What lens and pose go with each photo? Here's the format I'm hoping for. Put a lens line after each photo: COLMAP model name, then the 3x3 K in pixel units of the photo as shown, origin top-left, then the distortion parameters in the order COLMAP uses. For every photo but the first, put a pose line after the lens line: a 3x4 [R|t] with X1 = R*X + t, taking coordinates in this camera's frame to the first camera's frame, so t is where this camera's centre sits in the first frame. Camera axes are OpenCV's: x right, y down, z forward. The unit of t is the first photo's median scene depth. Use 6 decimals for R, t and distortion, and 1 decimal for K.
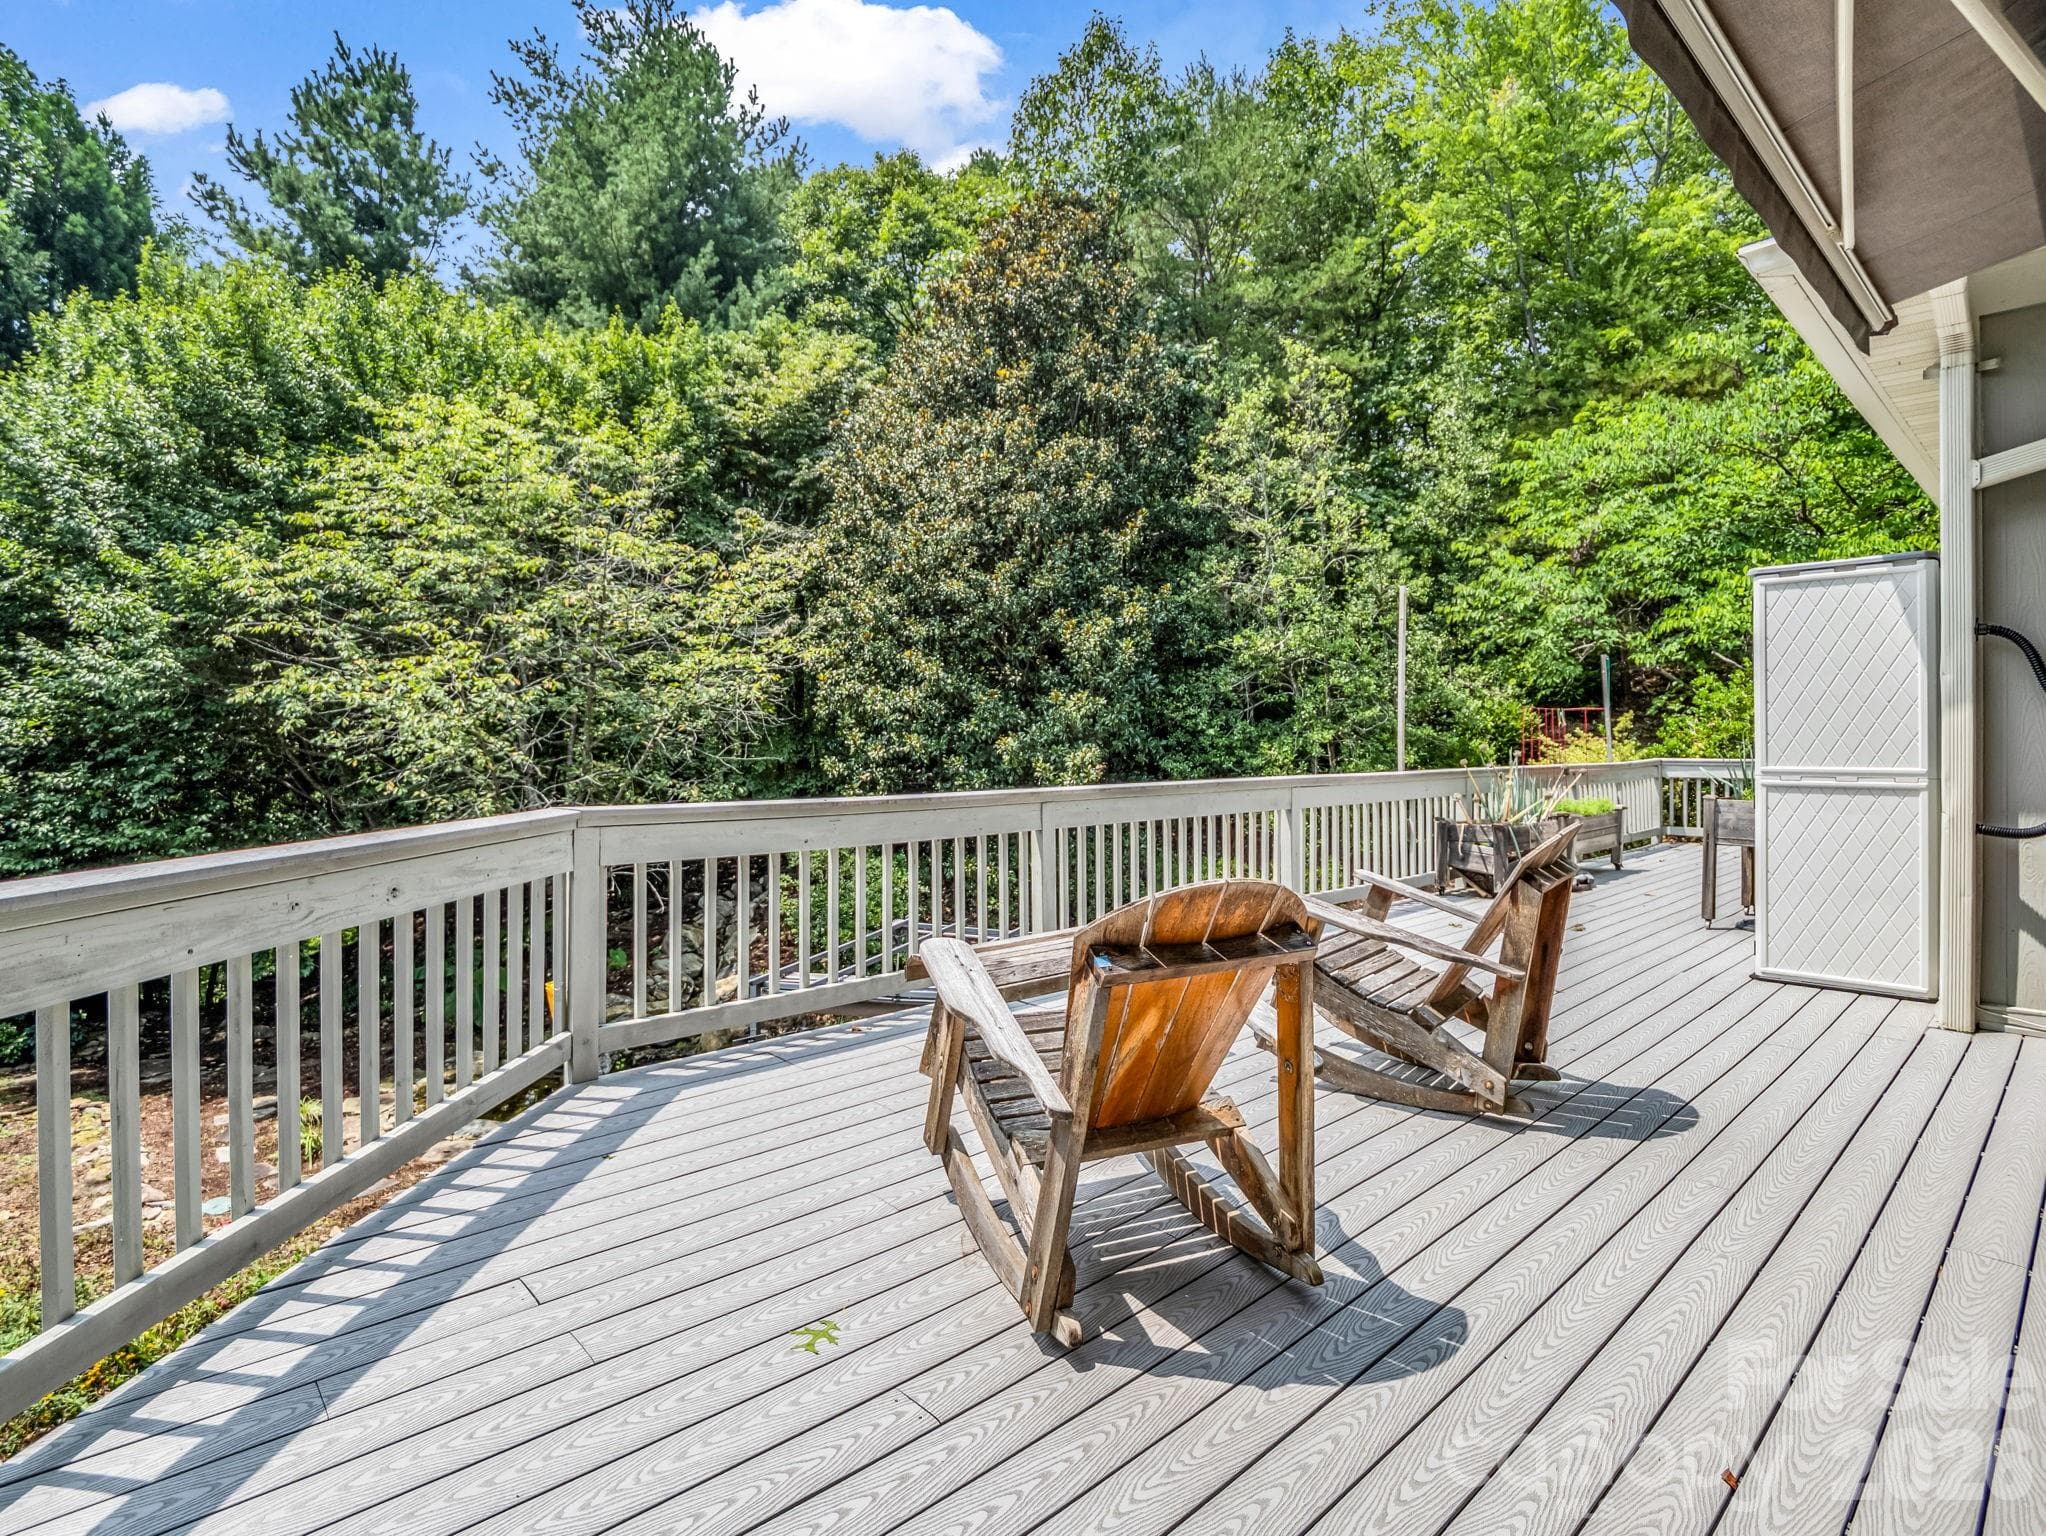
lens RADIAL K [[937.4, 0, 1036.0], [0, 937.4, 746.1], [0, 0, 1]] dist [-0.001516, -0.002280]
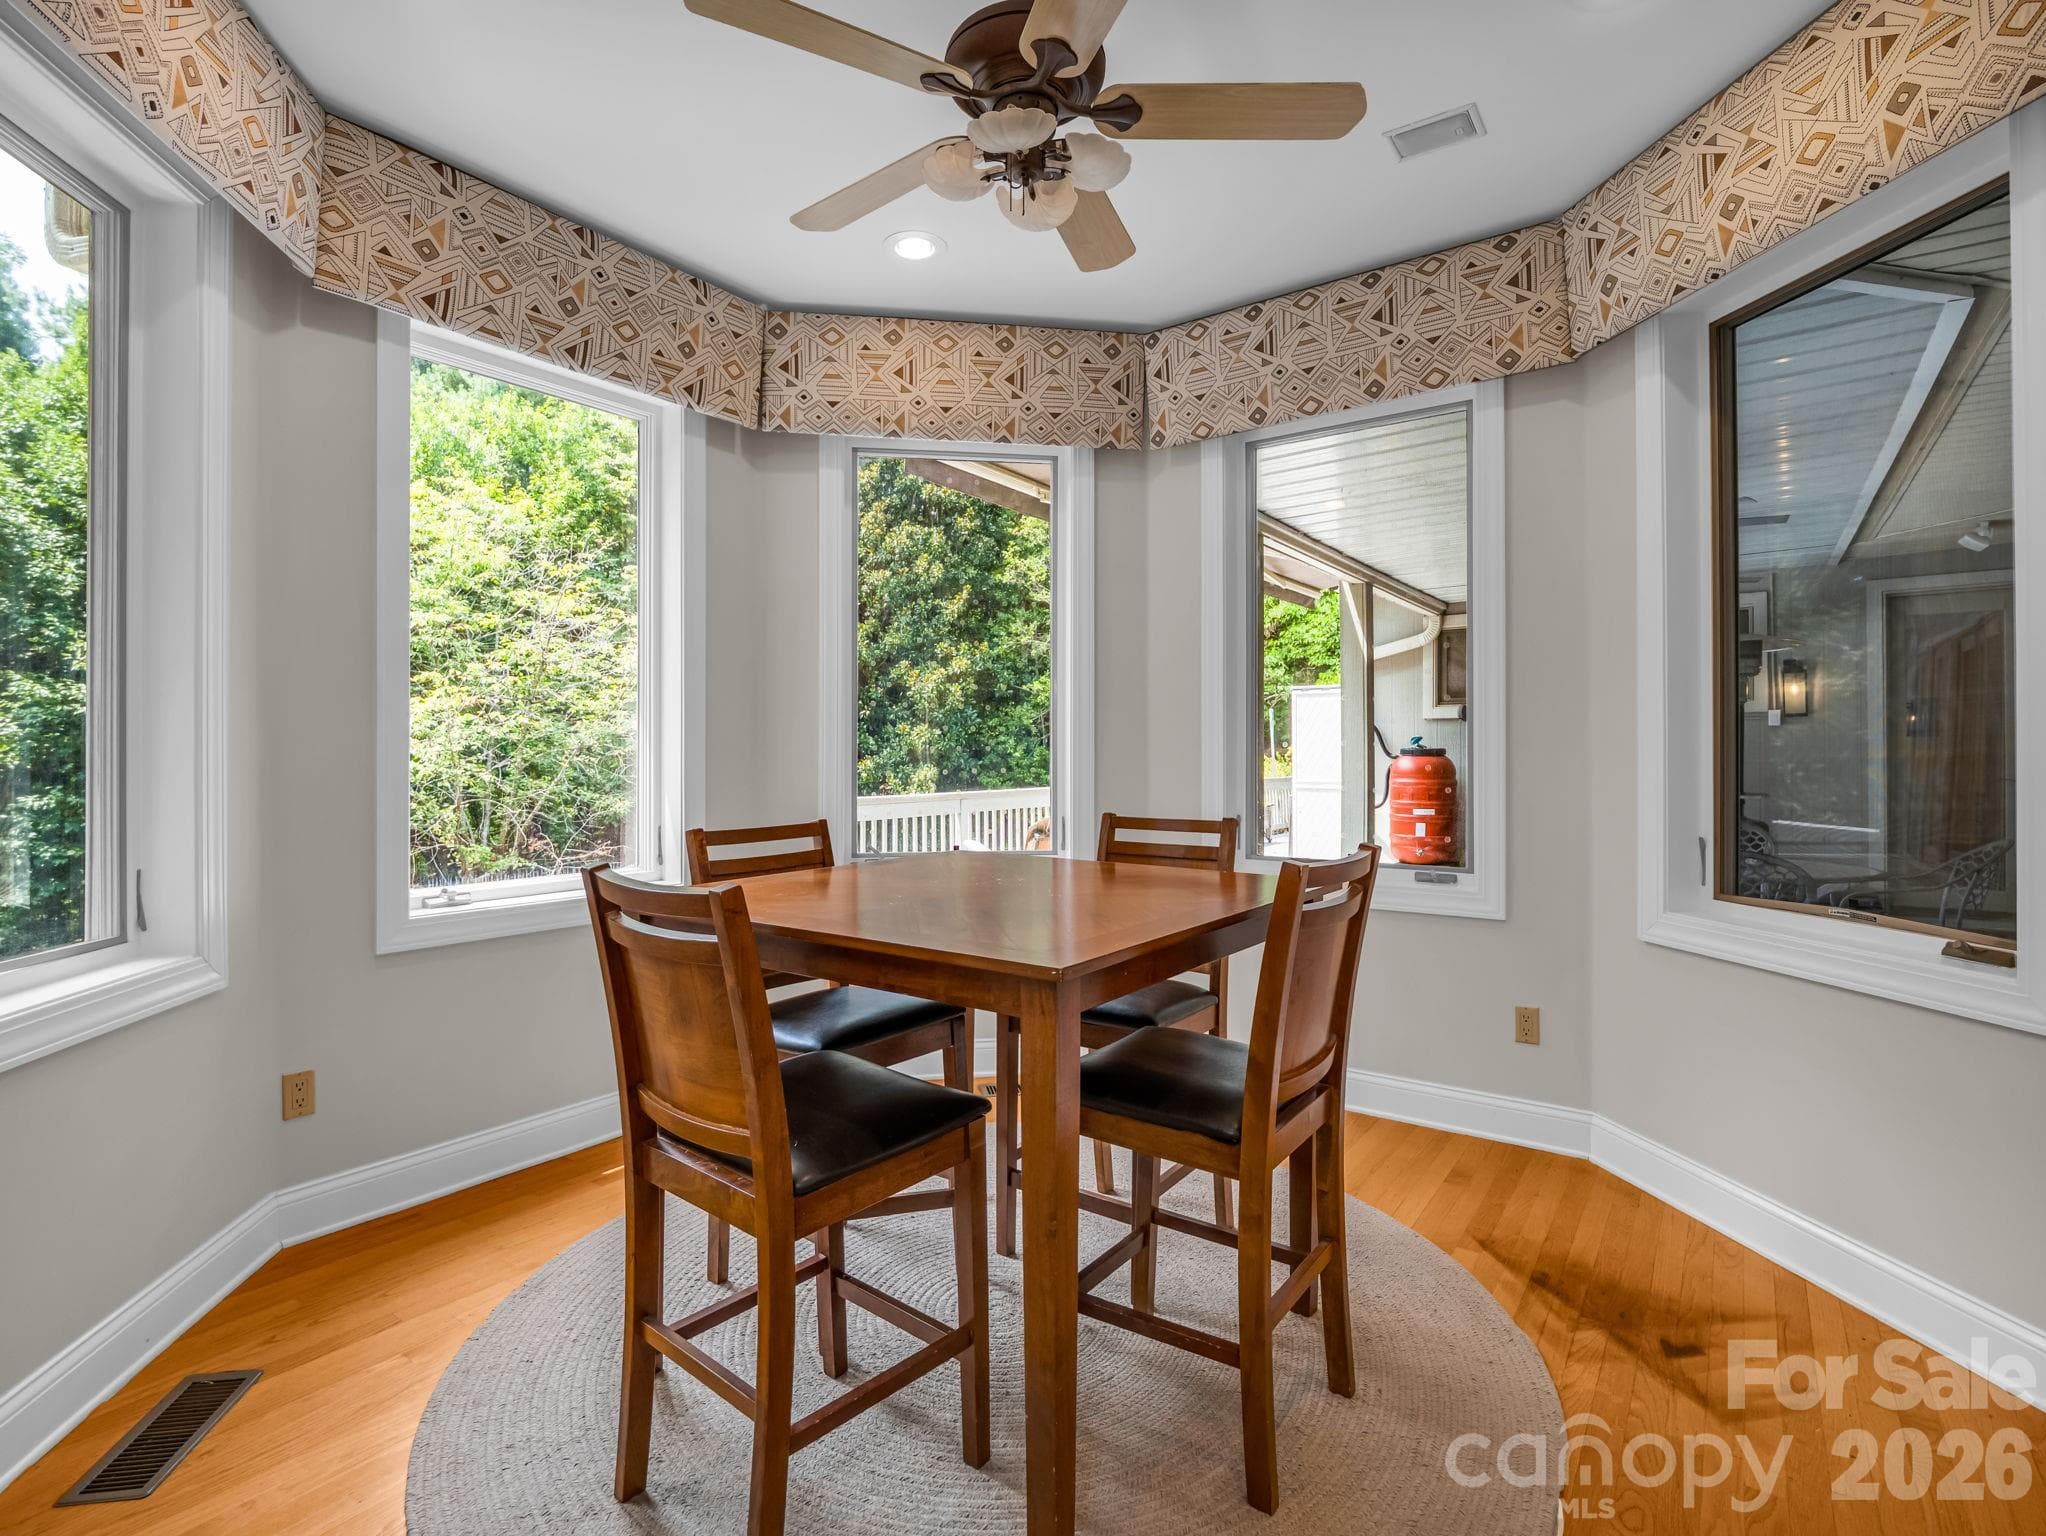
lens RADIAL K [[1002.6, 0, 1020.4], [0, 1002.6, 761.3], [0, 0, 1]] dist [-0.003727, -0.000825]
pose [[0.975754, -0.001554, 0.218866, -0.114210], [0.001633, 0.999999, -0.000179, -0.005609], [-0.218866, 0.000532, 0.975755, -0.365674]]
